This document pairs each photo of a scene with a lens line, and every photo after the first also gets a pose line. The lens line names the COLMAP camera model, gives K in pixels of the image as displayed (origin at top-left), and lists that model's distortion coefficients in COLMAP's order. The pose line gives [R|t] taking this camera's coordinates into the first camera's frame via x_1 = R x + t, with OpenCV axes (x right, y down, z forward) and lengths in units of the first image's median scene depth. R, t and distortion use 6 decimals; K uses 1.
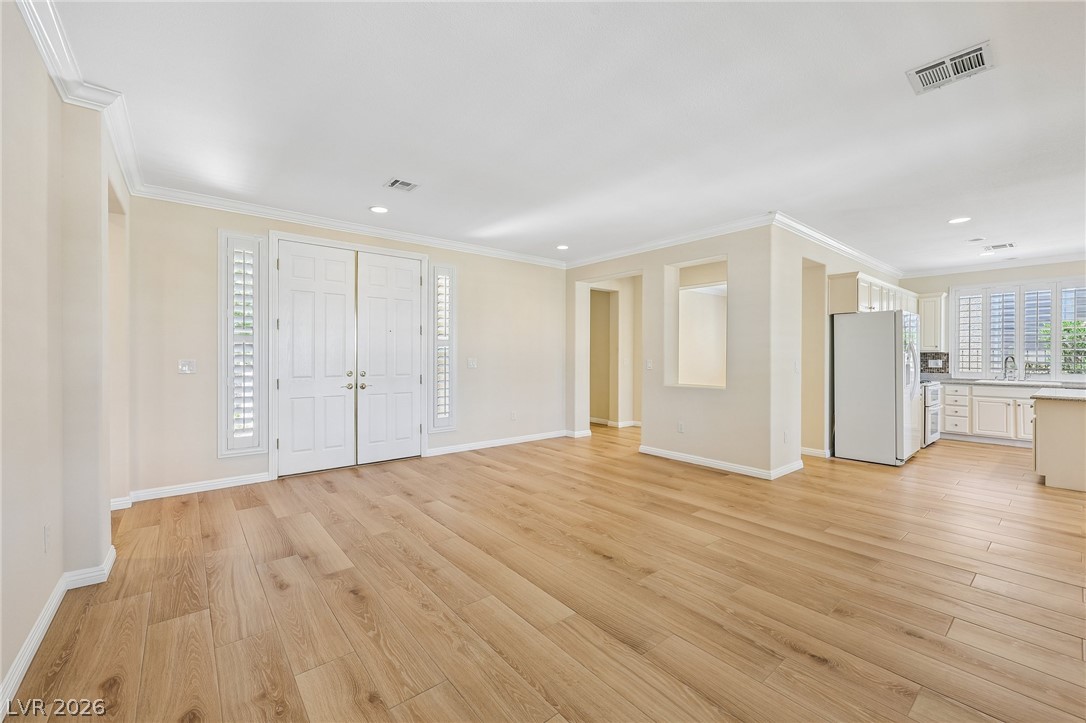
lens RADIAL K [[442.0, 0, 538.0], [0, 442.0, 356.6], [0, 0, 1]] dist [0.002016, 0.000164]
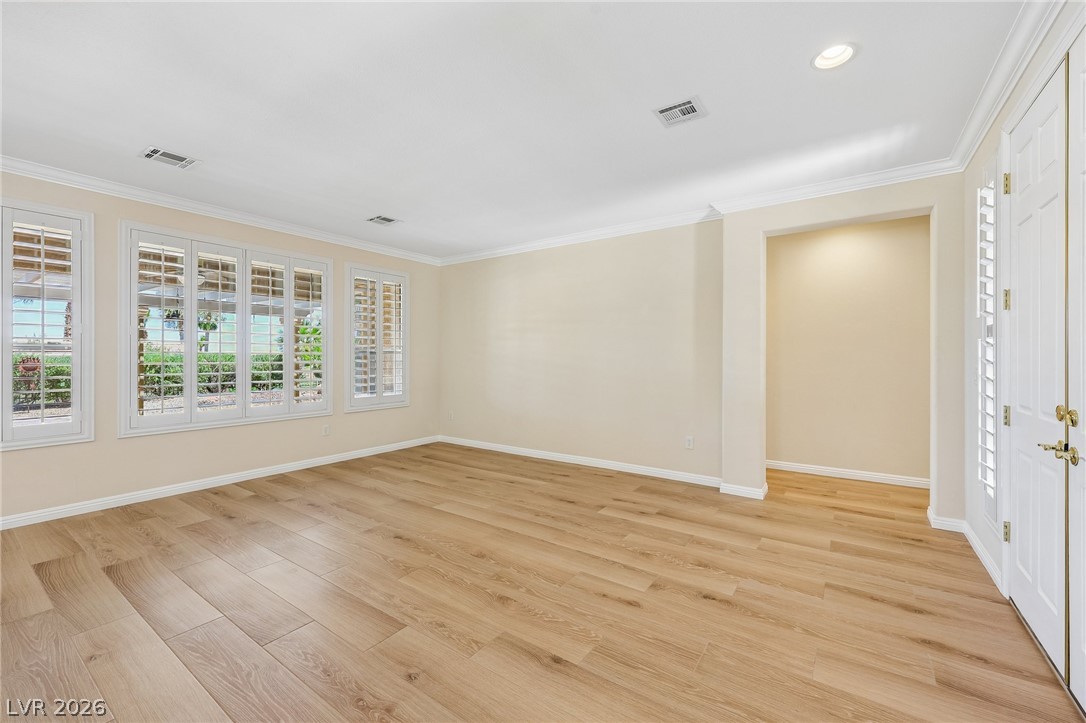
lens RADIAL K [[442.0, 0, 543.4], [0, 442.0, 360.3], [0, 0, 1]] dist [0.002016, 0.000164]
pose [[-0.960669, -0.001566, -0.277690, 0.096297], [-0.005203, 0.999910, 0.012361, -0.007021], [0.277646, 0.013319, -0.960591, 1.792220]]
